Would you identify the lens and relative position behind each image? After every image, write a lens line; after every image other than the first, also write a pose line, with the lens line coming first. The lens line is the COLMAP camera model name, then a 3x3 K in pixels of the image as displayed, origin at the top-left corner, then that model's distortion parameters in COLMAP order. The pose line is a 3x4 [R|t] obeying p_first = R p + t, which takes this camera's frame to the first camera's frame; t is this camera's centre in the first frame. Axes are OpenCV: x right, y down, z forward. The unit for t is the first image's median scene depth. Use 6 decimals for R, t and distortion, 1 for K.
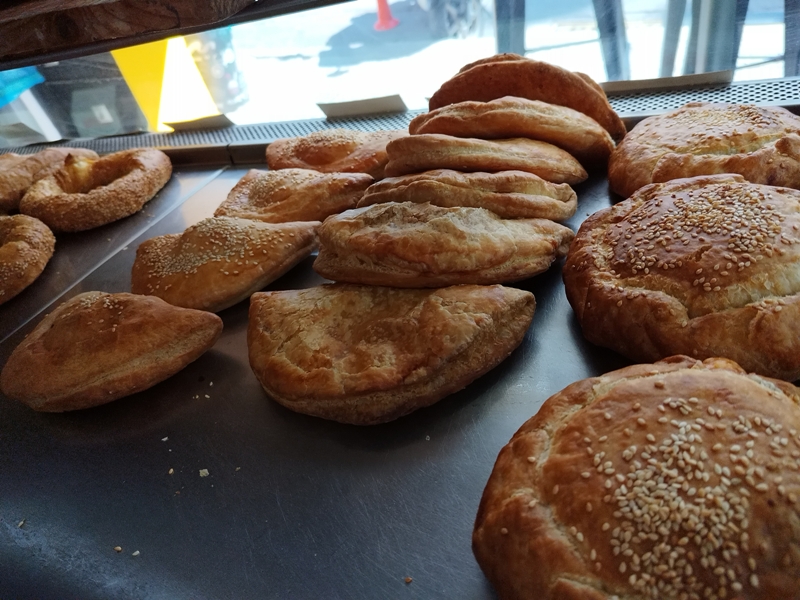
lens RADIAL K [[585.5, 0, 402.8], [0, 585.5, 298.5], [0, 0, 1]] dist [0.070199, -0.095379]
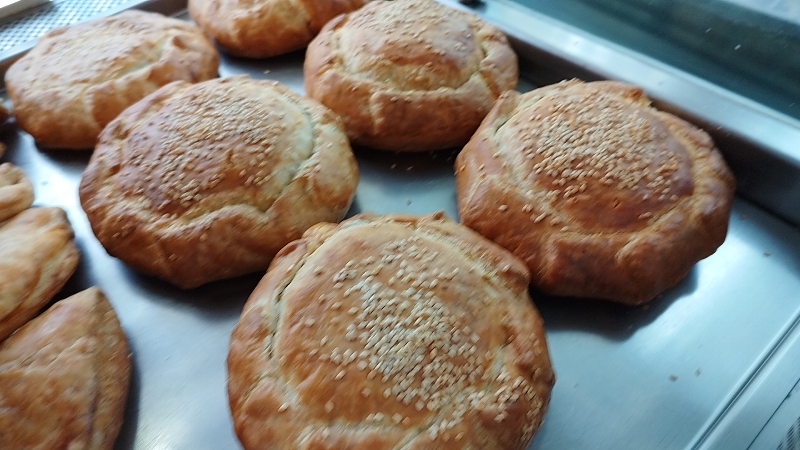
lens RADIAL K [[592.9, 0, 400.6], [0, 592.9, 228.5], [0, 0, 1]] dist [0.047096, -0.068718]
pose [[0.438307, -0.532144, 0.724368, -0.222157], [0.500757, 0.813820, 0.294855, -0.144187], [-0.746411, 0.233495, 0.623178, 0.131455]]
